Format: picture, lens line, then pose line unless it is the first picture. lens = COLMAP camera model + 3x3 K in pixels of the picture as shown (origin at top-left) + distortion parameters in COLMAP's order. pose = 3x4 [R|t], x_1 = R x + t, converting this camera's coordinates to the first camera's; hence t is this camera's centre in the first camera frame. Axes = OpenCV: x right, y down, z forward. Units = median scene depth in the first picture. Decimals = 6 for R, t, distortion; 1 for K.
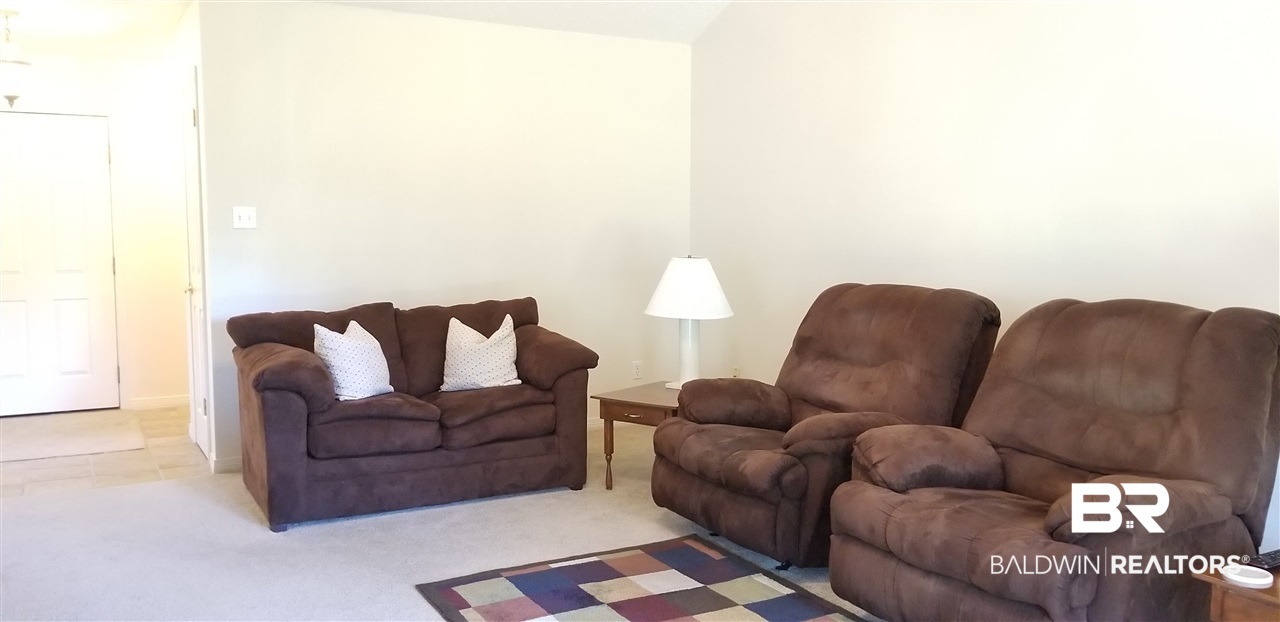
lens RADIAL K [[987.2, 0, 640.0], [0, 987.2, 311.0], [0, 0, 1]] dist [0.098727, -0.199725]
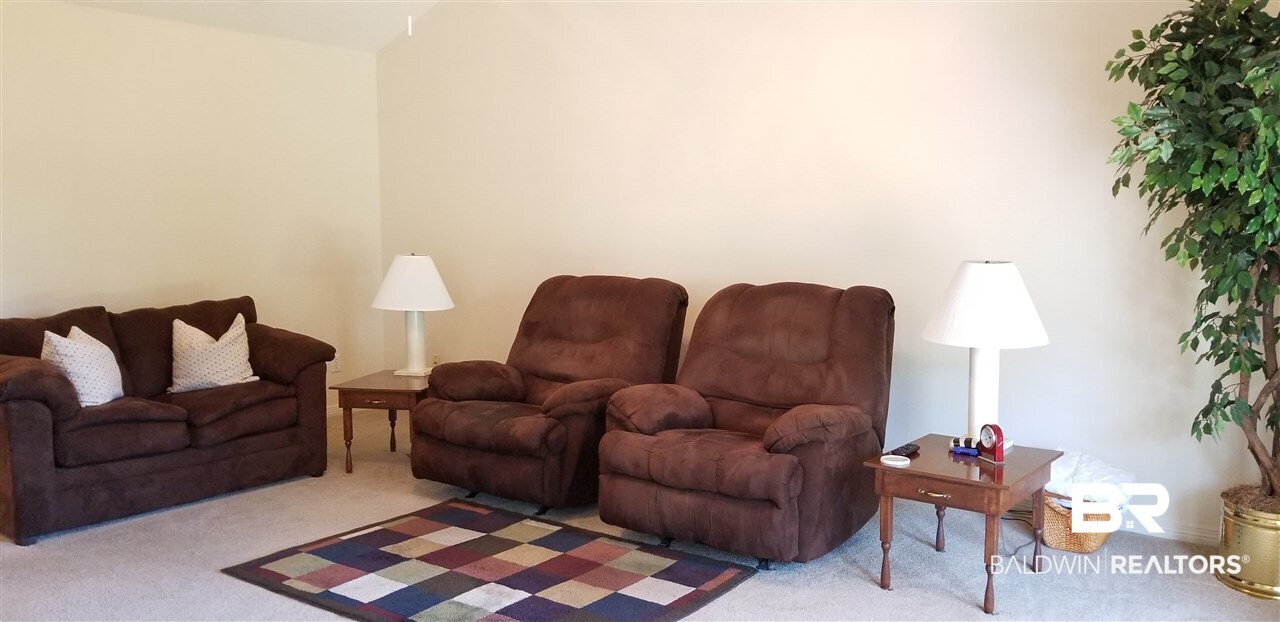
lens RADIAL K [[987.2, 0, 640.0], [0, 987.2, 311.0], [0, 0, 1]] dist [0.098727, -0.199725]
pose [[0.909489, -0.038492, 0.413942, -0.220194], [0.035743, 0.999257, 0.014386, 0.000947], [-0.414188, 0.001711, 0.910190, -0.132615]]
